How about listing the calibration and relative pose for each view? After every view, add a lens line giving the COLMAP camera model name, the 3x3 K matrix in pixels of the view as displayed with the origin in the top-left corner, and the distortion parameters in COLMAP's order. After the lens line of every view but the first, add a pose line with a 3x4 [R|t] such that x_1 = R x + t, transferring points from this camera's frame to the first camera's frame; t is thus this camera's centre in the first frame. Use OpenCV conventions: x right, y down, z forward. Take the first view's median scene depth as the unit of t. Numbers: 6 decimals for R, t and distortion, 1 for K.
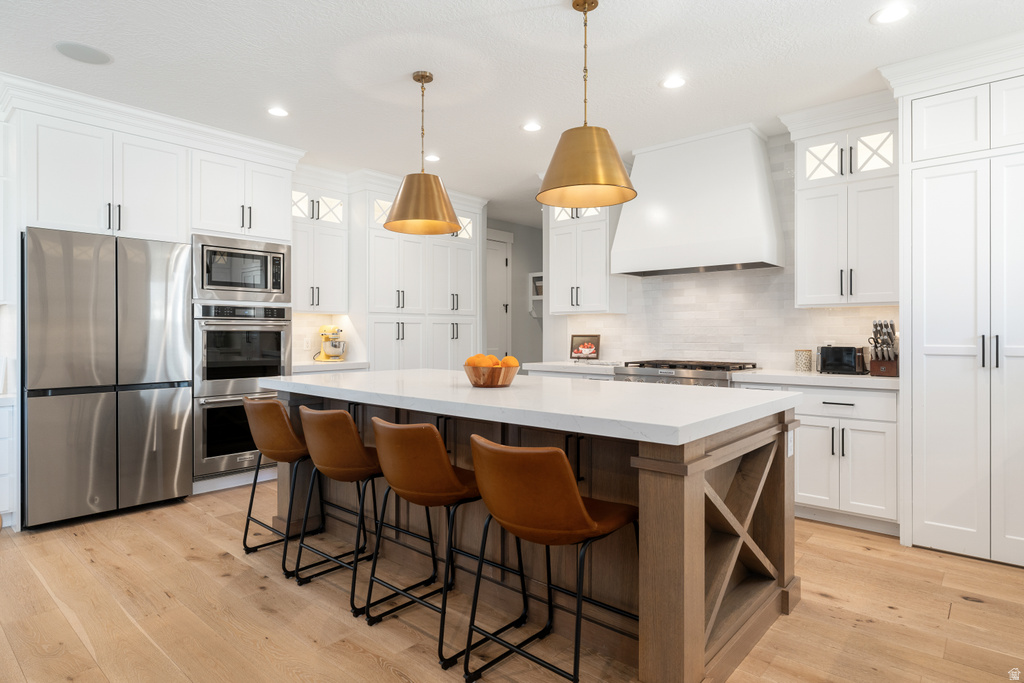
lens RADIAL K [[566.7, 0, 510.2], [0, 566.7, 333.6], [0, 0, 1]] dist [-0.003622, -0.000895]
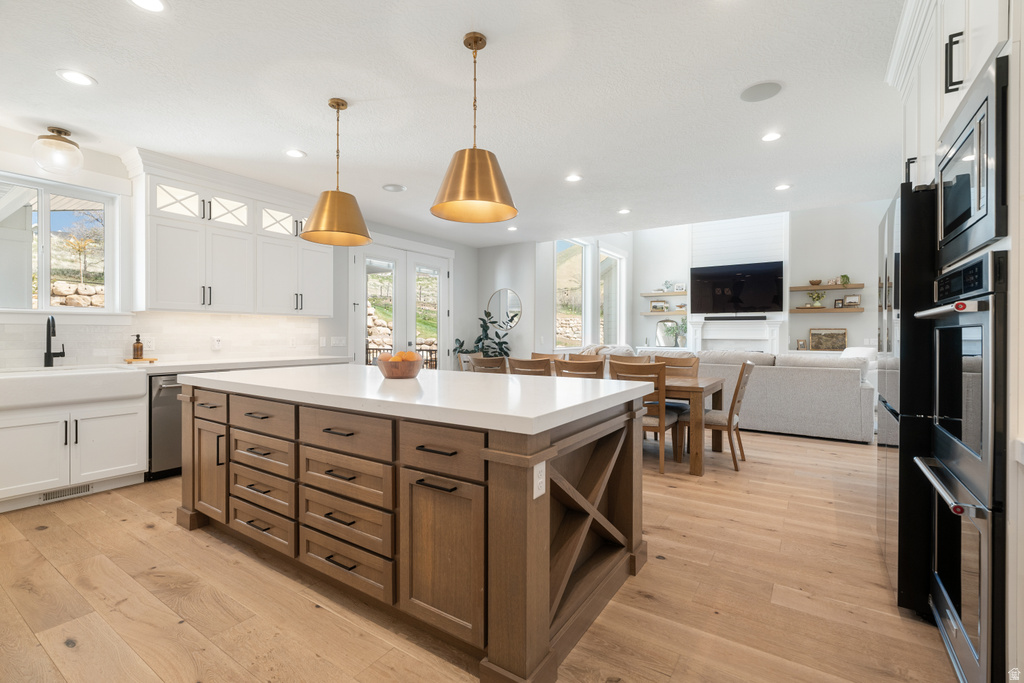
lens RADIAL K [[459.7, 0, 511.8], [0, 459.7, 336.5], [0, 0, 1]] dist [-0.001894, -0.000211]
pose [[-0.990914, -0.002712, -0.134473, -0.088852], [-0.003199, 0.999989, 0.003403, 0.001633], [0.134463, 0.003802, -0.990911, 1.309504]]
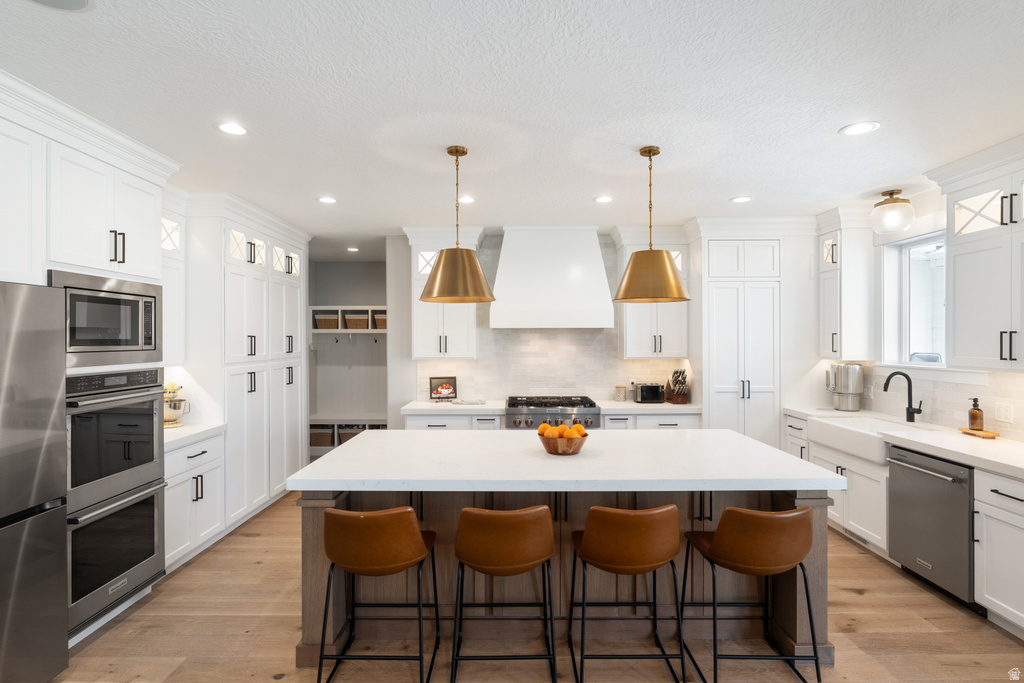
lens RADIAL K [[499.6, 0, 512.0], [0, 499.6, 338.7], [0, 0, 1]] dist [-0.000875, -0.000360]
pose [[0.748684, -0.002125, 0.662924, -0.514520], [0.002486, 0.999997, 0.000397, -0.090164], [-0.662923, 0.001351, 0.748687, 0.203633]]
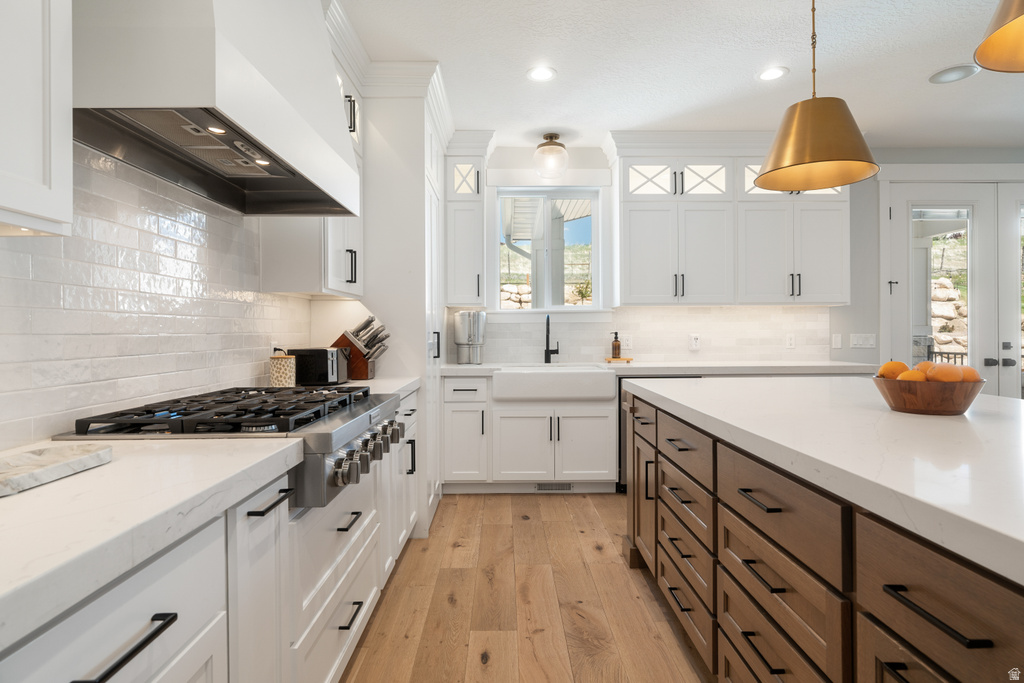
lens RADIAL K [[566.7, 0, 510.2], [0, 566.7, 333.6], [0, 0, 1]] dist [-0.003622, -0.000895]
pose [[-0.670311, 0.001244, 0.742080, -0.124227], [0.004851, 0.999985, 0.002705, 0.002440], [-0.742065, 0.005413, -0.670306, 1.156356]]
